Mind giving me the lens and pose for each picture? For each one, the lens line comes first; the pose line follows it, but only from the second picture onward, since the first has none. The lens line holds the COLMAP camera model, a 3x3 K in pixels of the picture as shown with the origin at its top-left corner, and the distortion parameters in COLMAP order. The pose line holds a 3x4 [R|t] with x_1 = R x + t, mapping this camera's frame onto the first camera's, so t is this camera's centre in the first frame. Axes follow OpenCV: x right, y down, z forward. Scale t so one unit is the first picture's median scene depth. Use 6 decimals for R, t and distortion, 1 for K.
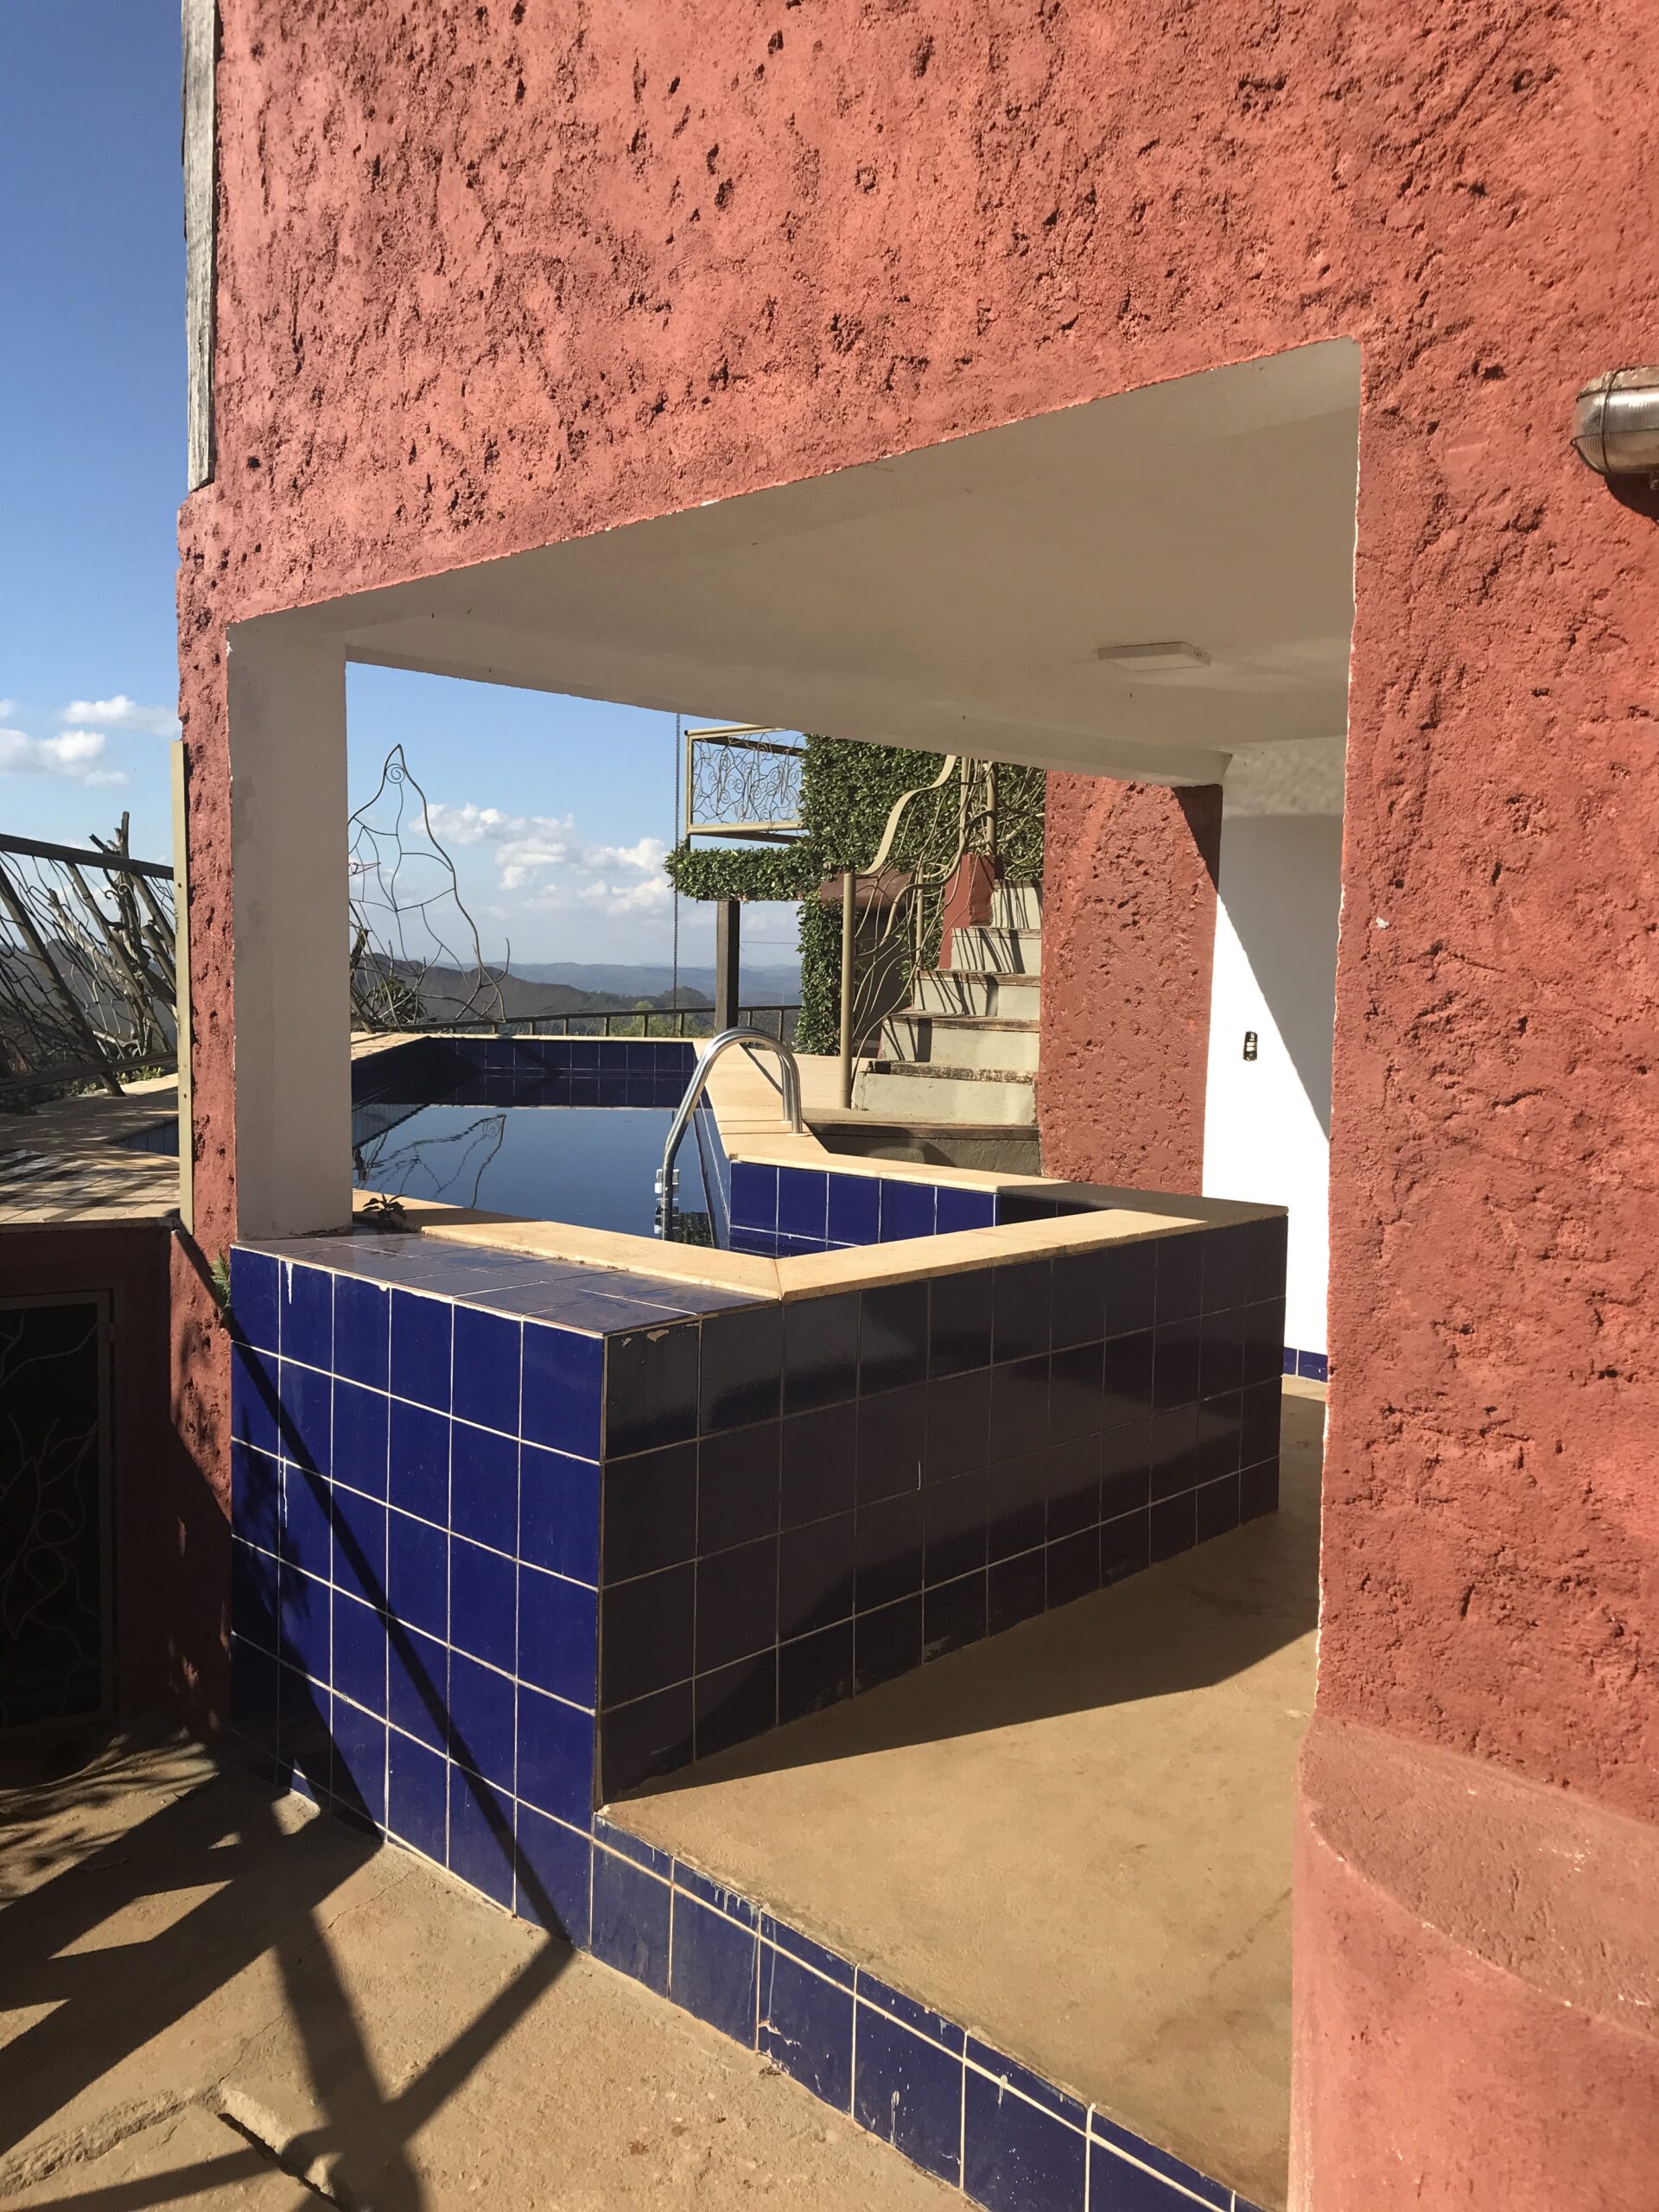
lens RADIAL K [[1828.8, 0, 834.3], [0, 1828.8, 1103.9], [0, 0, 1]] dist [0.056051, -0.049842]
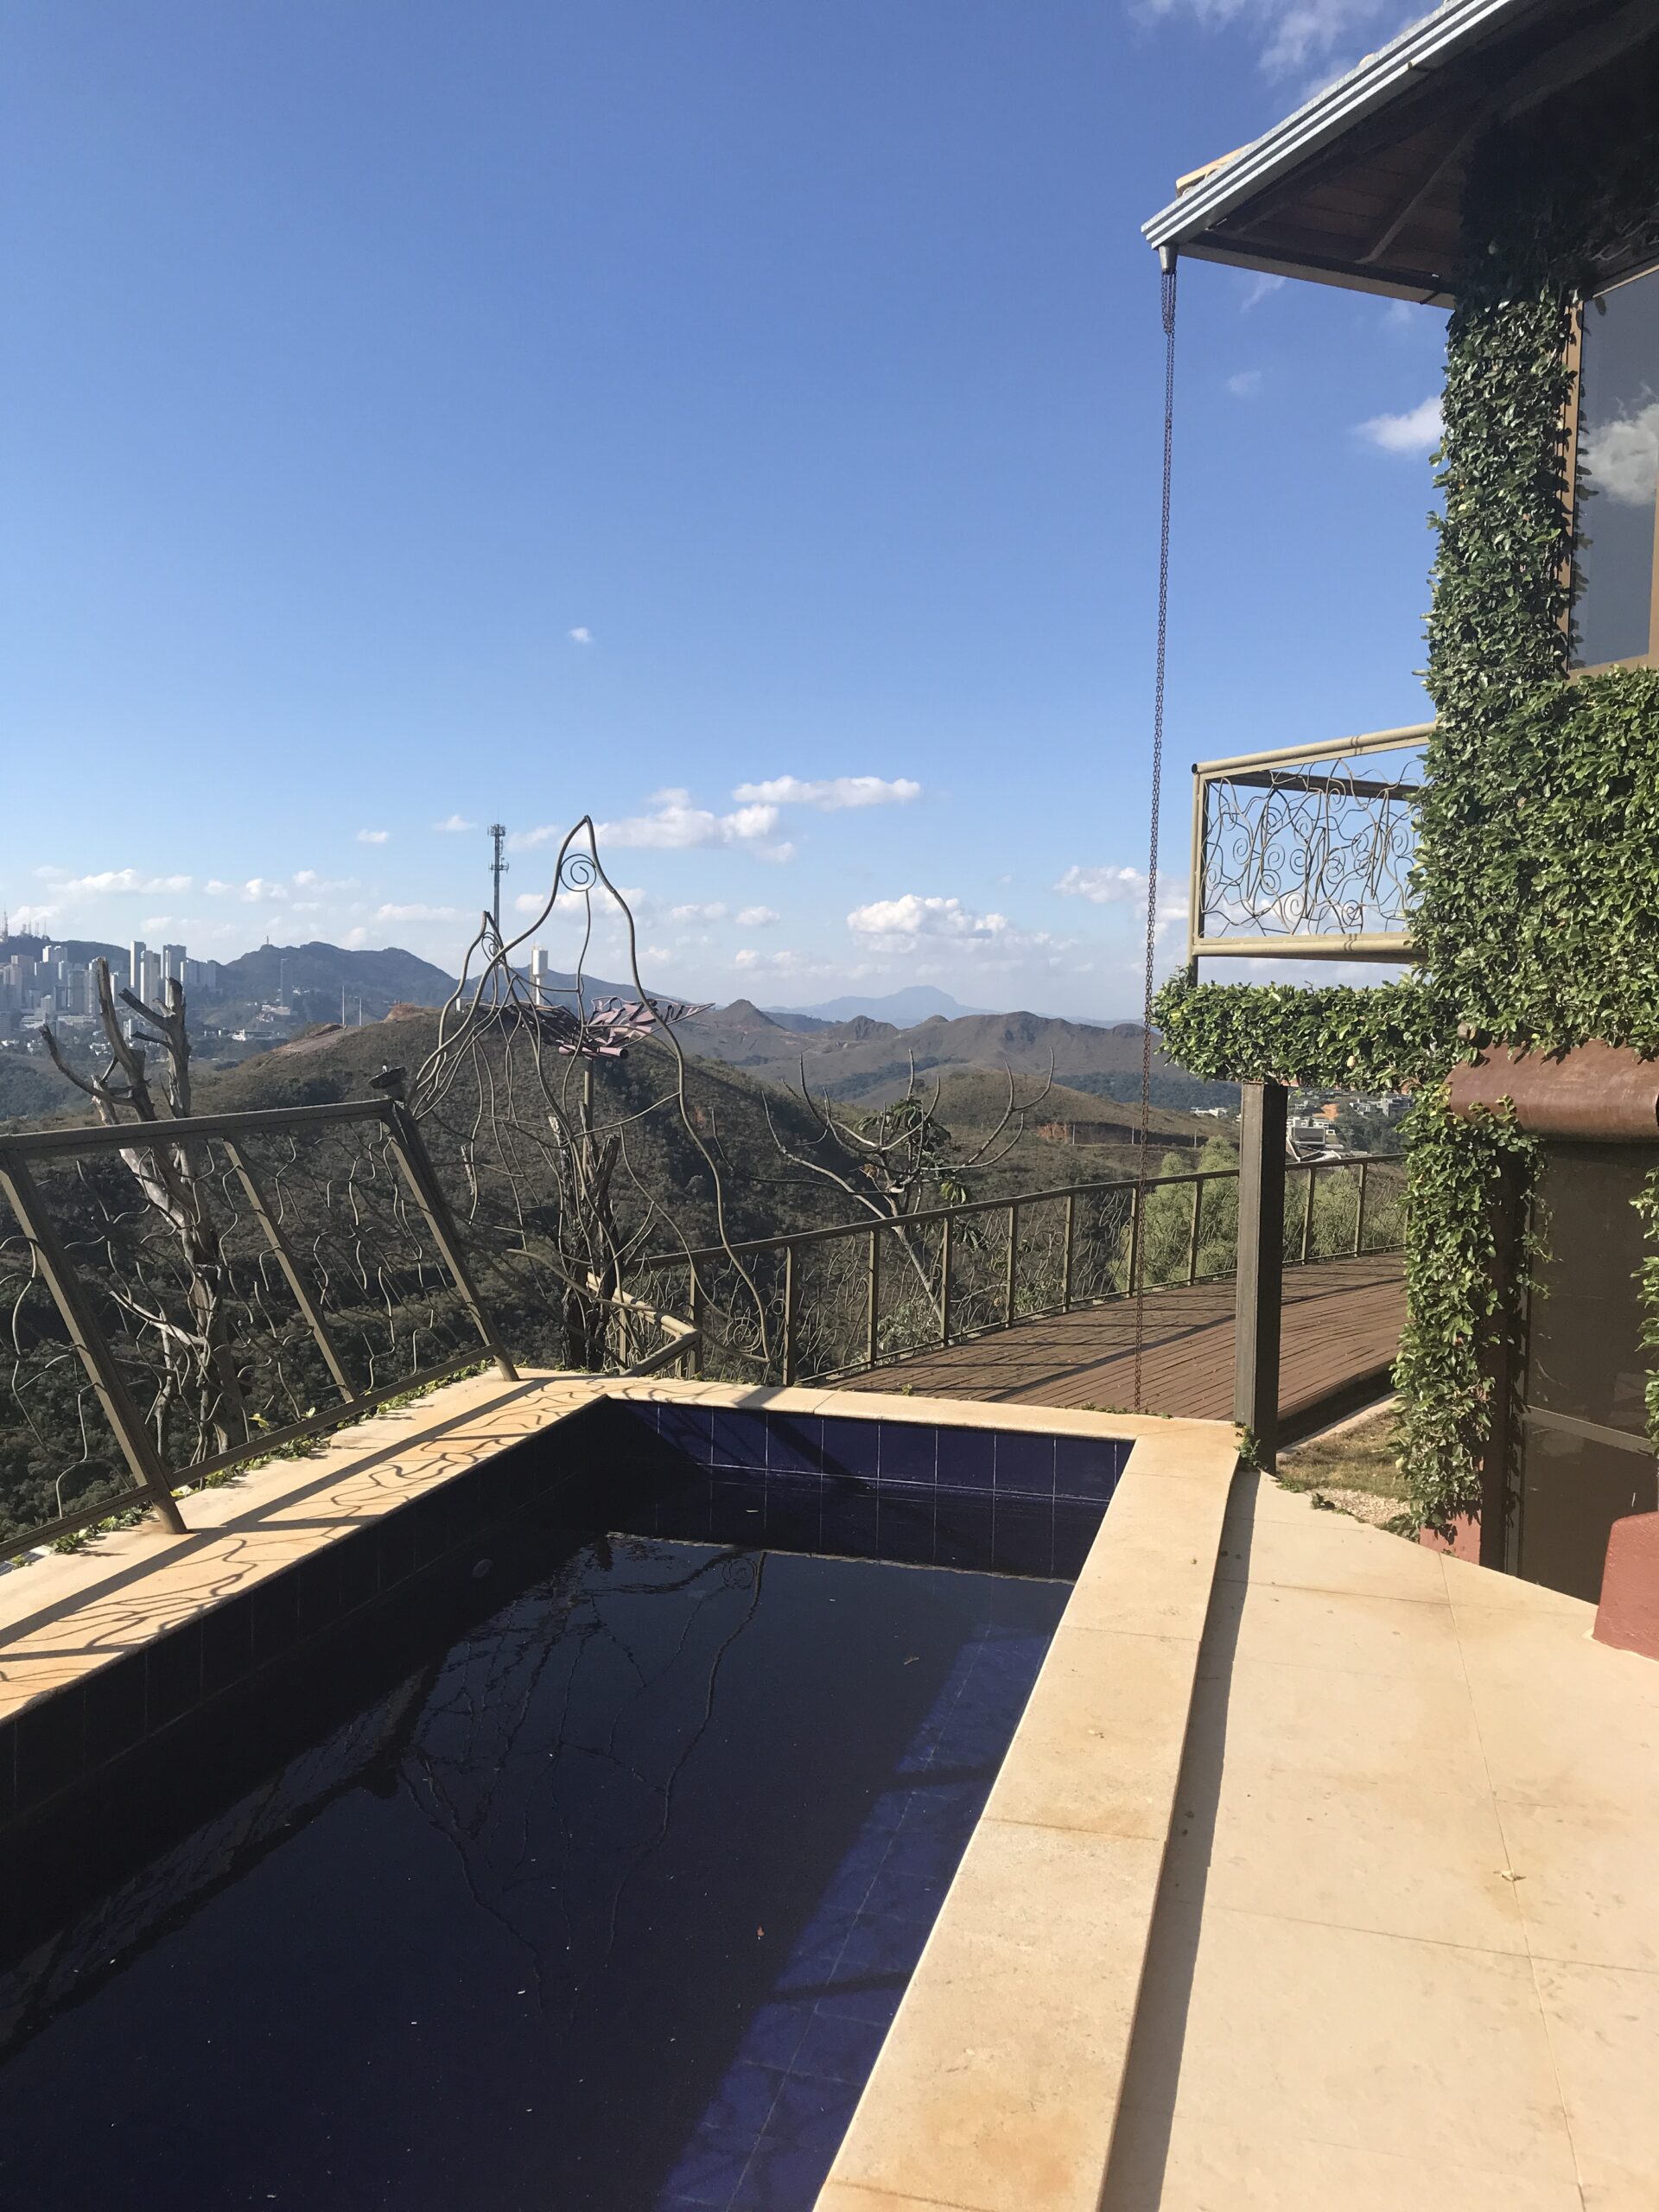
lens RADIAL K [[1828.8, 0, 831.3], [0, 1828.8, 1099.7], [0, 0, 1]] dist [0.056051, -0.049842]
pose [[0.941307, 0.013137, -0.337296, 0.002103], [-0.024205, 0.999297, -0.028630, -0.092768], [0.336683, 0.035113, 0.940963, 0.490291]]
